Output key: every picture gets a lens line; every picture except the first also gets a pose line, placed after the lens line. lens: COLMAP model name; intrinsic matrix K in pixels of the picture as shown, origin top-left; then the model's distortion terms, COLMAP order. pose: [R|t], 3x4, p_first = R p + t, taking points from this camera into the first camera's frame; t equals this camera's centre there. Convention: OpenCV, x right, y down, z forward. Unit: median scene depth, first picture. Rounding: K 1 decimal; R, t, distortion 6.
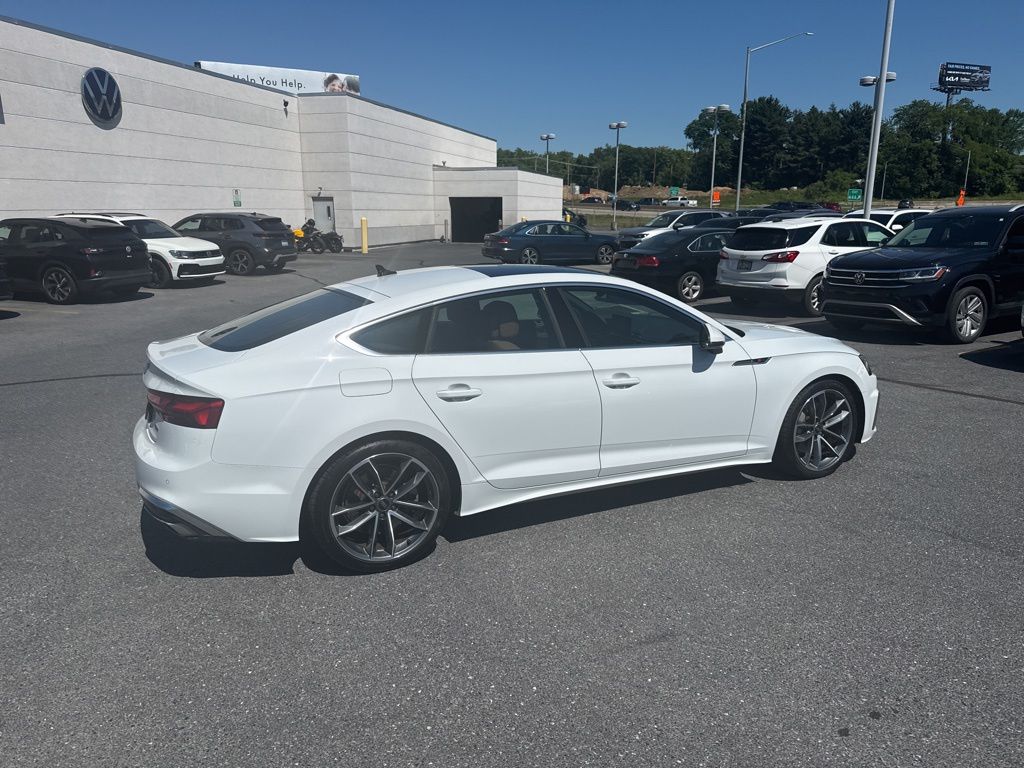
lens RADIAL K [[722.5, 0, 510.3], [0, 722.5, 392.9], [0, 0, 1]] dist [0.026348, -0.034740]
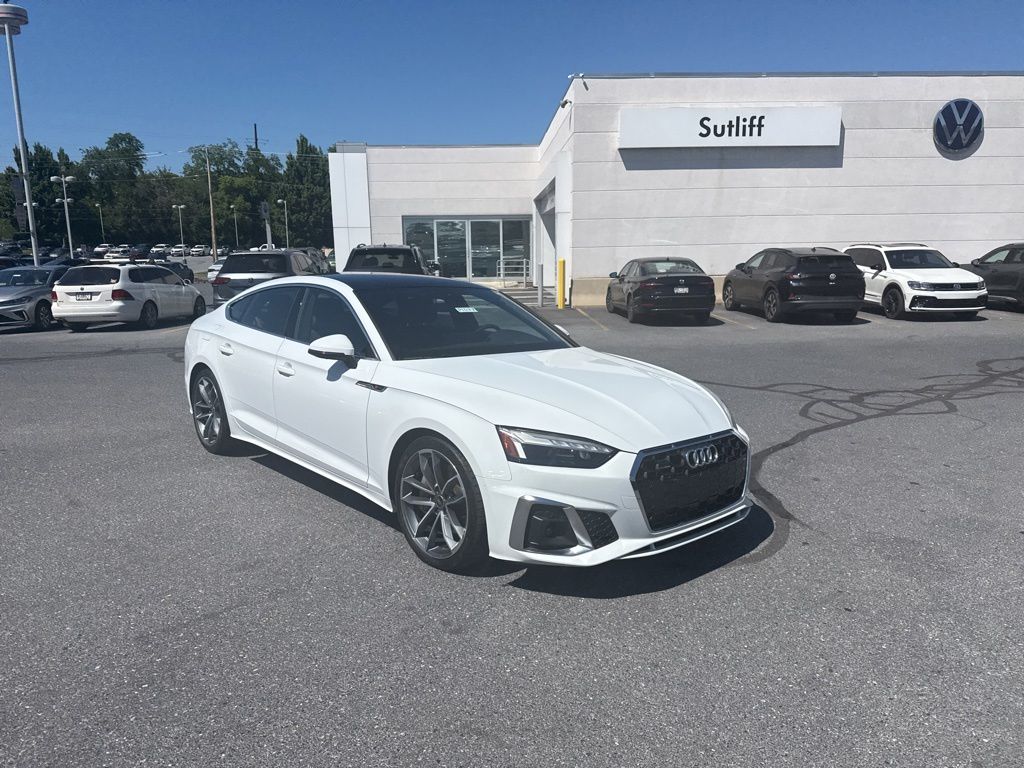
lens RADIAL K [[722.5, 0, 507.3], [0, 722.5, 390.4], [0, 0, 1]] dist [0.026348, -0.034740]
pose [[0.281929, 0.177111, -0.942946, 0.316817], [-0.224894, 0.967632, 0.114507, -0.046032], [0.932705, 0.179780, 0.312635, 0.227578]]
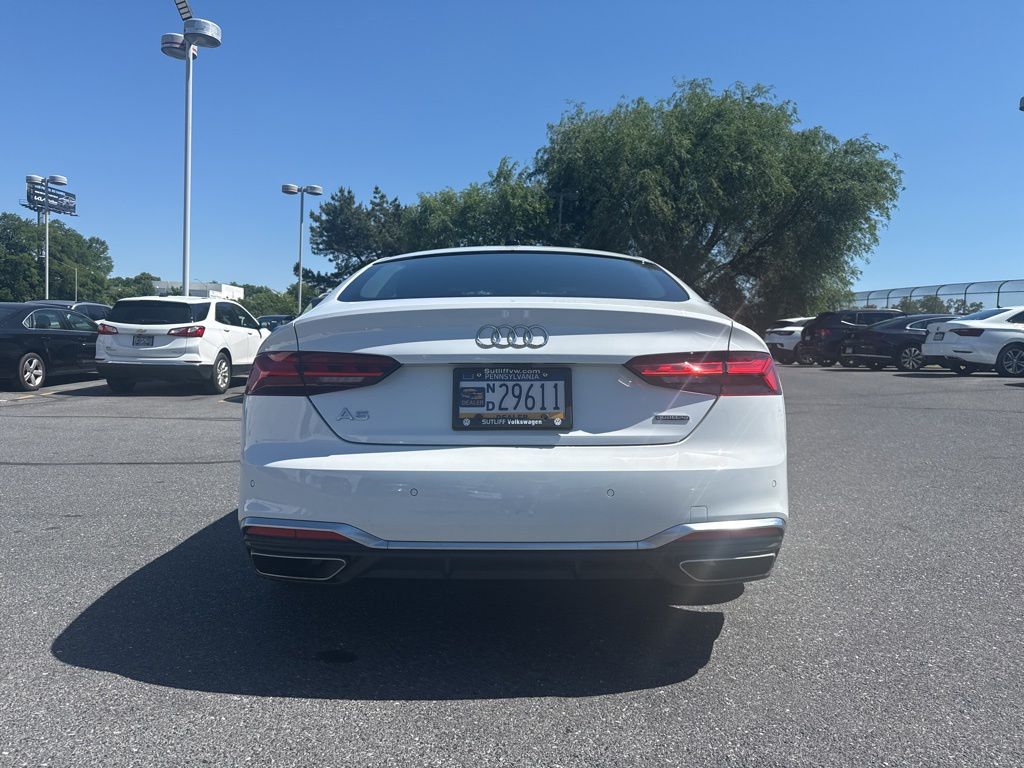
lens RADIAL K [[722.5, 0, 509.4], [0, 722.5, 384.5], [0, 0, 1]] dist [0.026348, -0.034740]
pose [[0.444940, -0.029744, 0.895066, -0.214601], [0.179505, 0.982128, -0.056595, 0.006131], [-0.877386, 0.185850, 0.442327, 0.171677]]
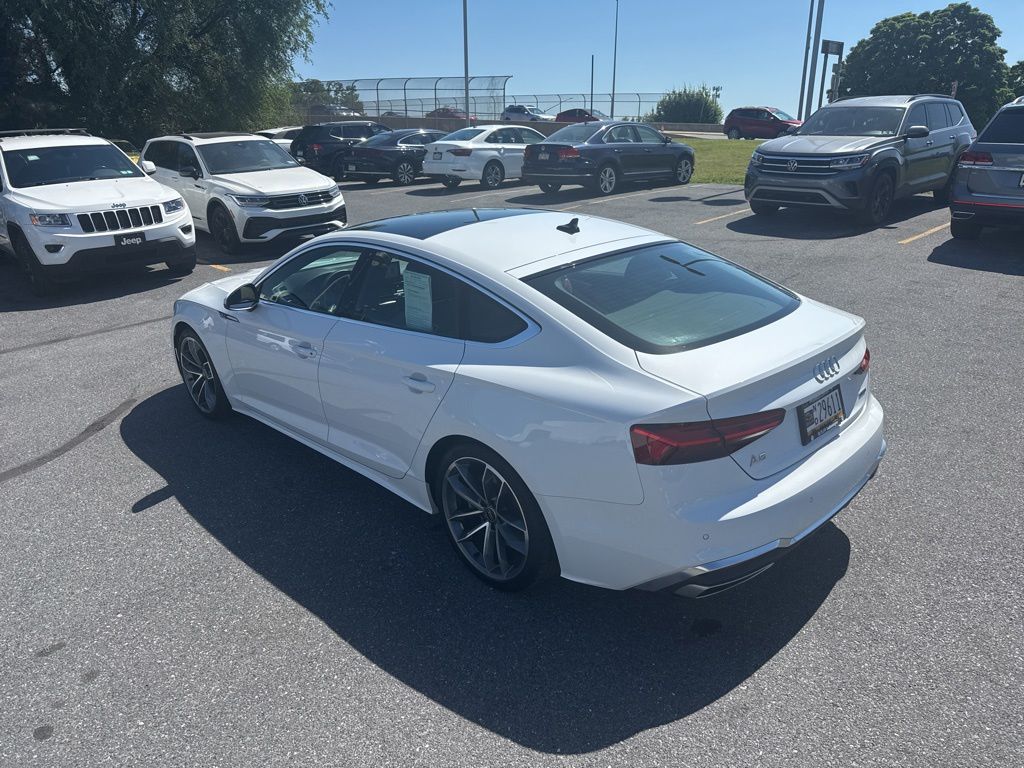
lens RADIAL K [[722.5, 0, 505.8], [0, 722.5, 385.6], [0, 0, 1]] dist [0.026348, -0.034740]
pose [[-0.303191, -0.299687, 0.904579, -0.235583], [0.241088, 0.894255, 0.377073, -0.082699], [-0.921928, 0.332408, -0.198879, 0.319727]]
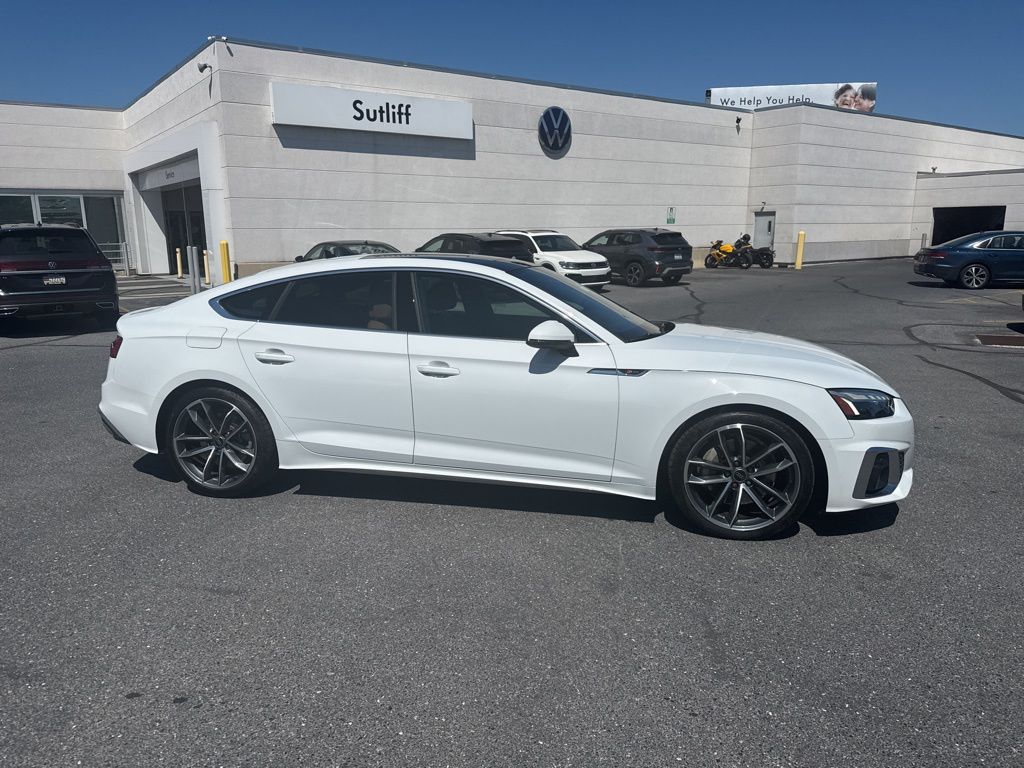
lens RADIAL K [[722.5, 0, 507.9], [0, 722.5, 391.7], [0, 0, 1]] dist [0.026348, -0.034740]
pose [[0.777378, 0.128104, -0.615852, 0.193862], [-0.145281, 0.989138, 0.022365, -0.005255], [0.612027, 0.072086, 0.787544, 0.069111]]
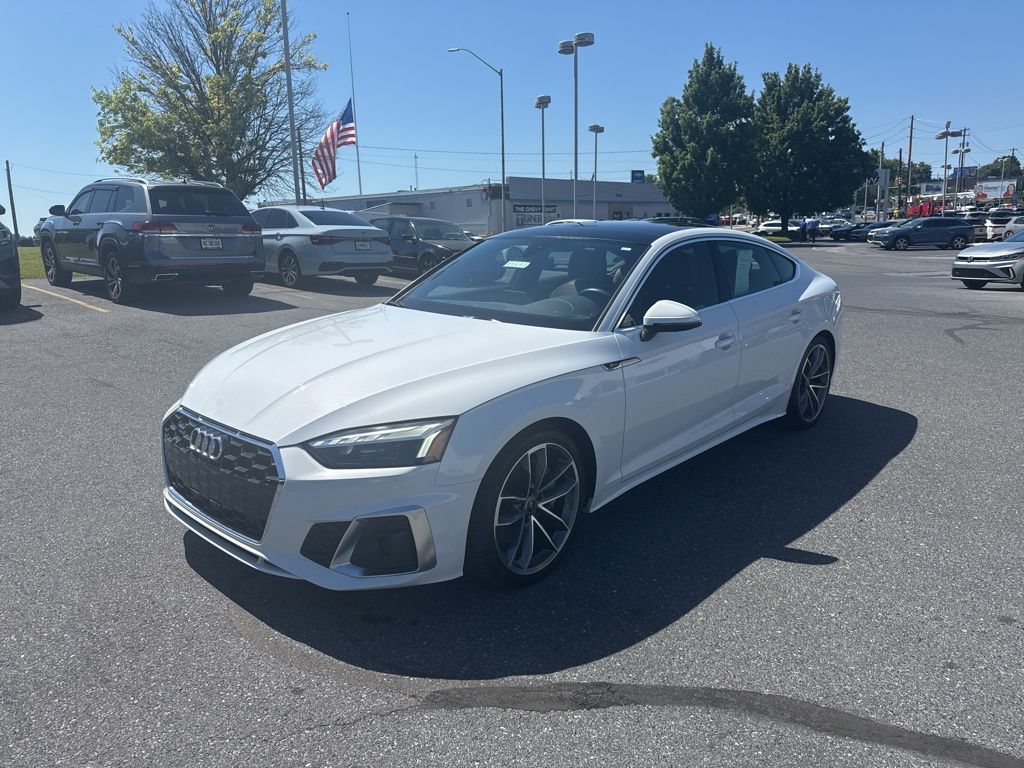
lens RADIAL K [[722.5, 0, 510.2], [0, 722.5, 384.6], [0, 0, 1]] dist [0.026348, -0.034740]
pose [[-0.933029, 0.096103, -0.346730, 0.134802], [-0.063511, 0.904548, 0.421615, -0.103605], [0.354152, 0.415400, -0.837866, 0.503999]]
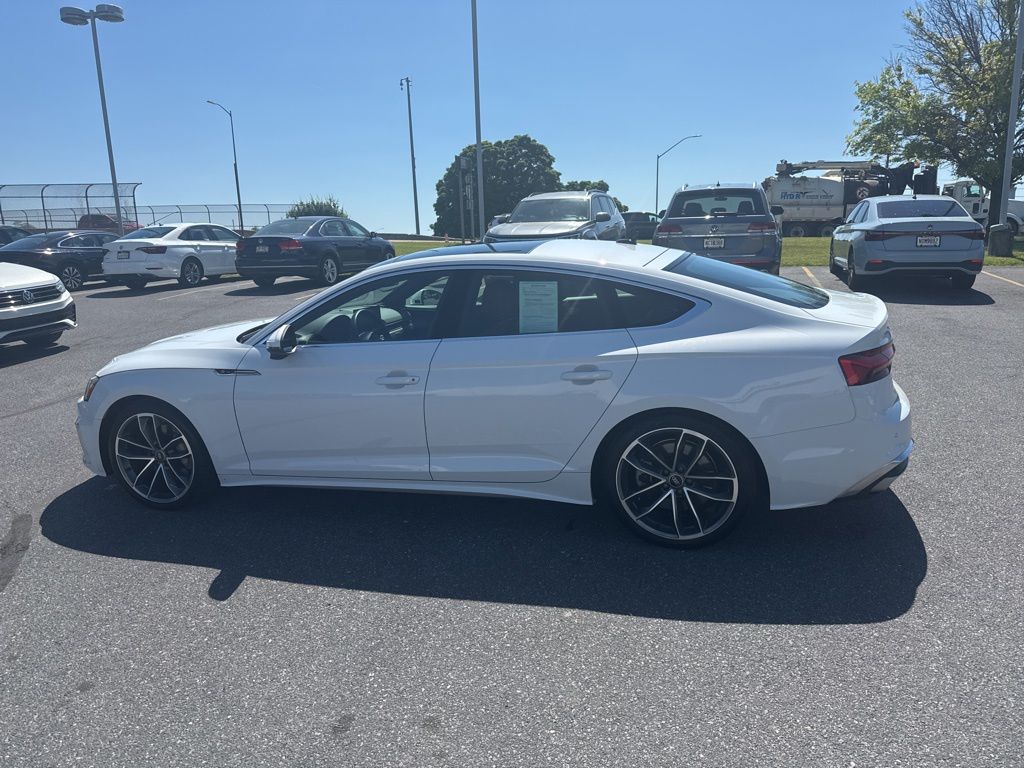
lens RADIAL K [[722.5, 0, 503.8], [0, 722.5, 390.9], [0, 0, 1]] dist [0.026348, -0.034740]
pose [[-0.728056, -0.107664, 0.677011, -0.178686], [0.203247, 0.909283, 0.363174, -0.091045], [-0.654695, 0.402011, -0.640126, 0.445774]]
